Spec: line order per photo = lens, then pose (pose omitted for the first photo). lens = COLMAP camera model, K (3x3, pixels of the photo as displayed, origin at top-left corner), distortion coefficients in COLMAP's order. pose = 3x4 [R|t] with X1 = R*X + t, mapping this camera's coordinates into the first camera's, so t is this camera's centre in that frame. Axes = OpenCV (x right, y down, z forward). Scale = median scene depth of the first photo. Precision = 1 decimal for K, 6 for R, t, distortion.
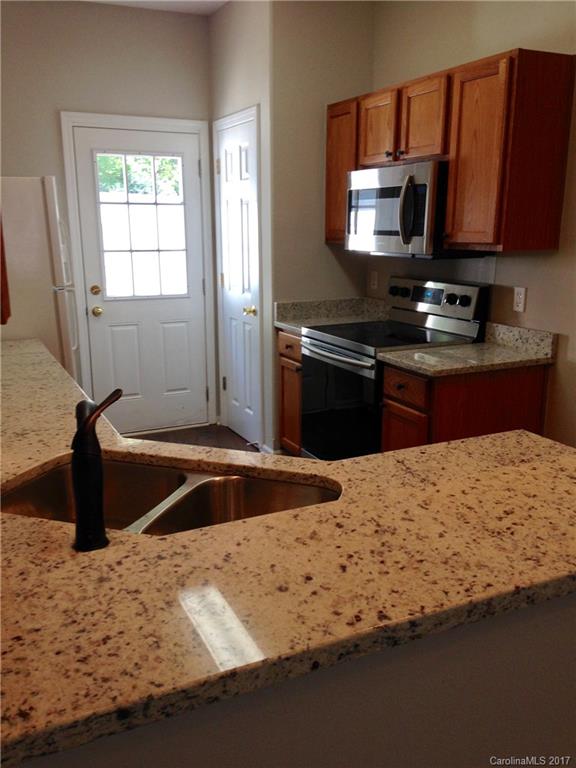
lens RADIAL K [[703.2, 0, 288.0], [0, 703.2, 384.0], [0, 0, 1]] dist [0.014042, 0.005926]
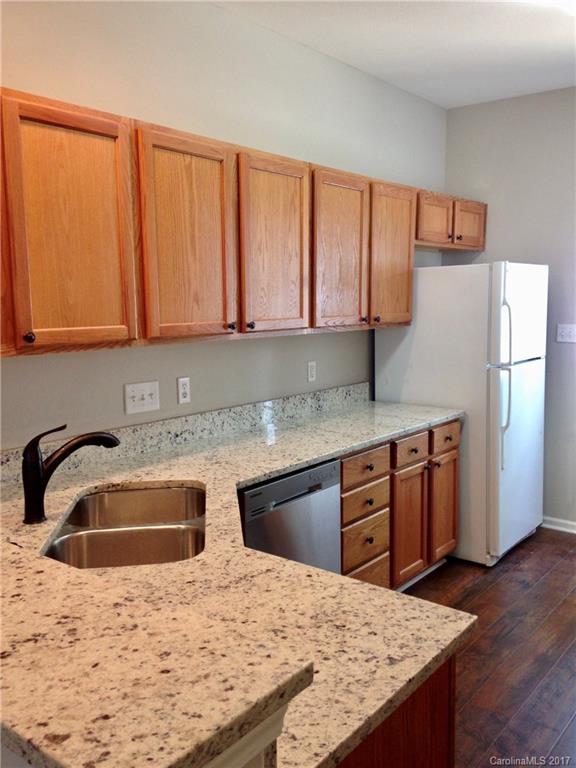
lens RADIAL K [[703.2, 0, 288.0], [0, 703.2, 384.0], [0, 0, 1]] dist [0.014042, 0.005926]
pose [[0.442753, 0.122567, -0.888227, 0.949069], [-0.200354, 0.979090, 0.035235, -0.166781], [0.873973, 0.162359, 0.458052, 0.537143]]
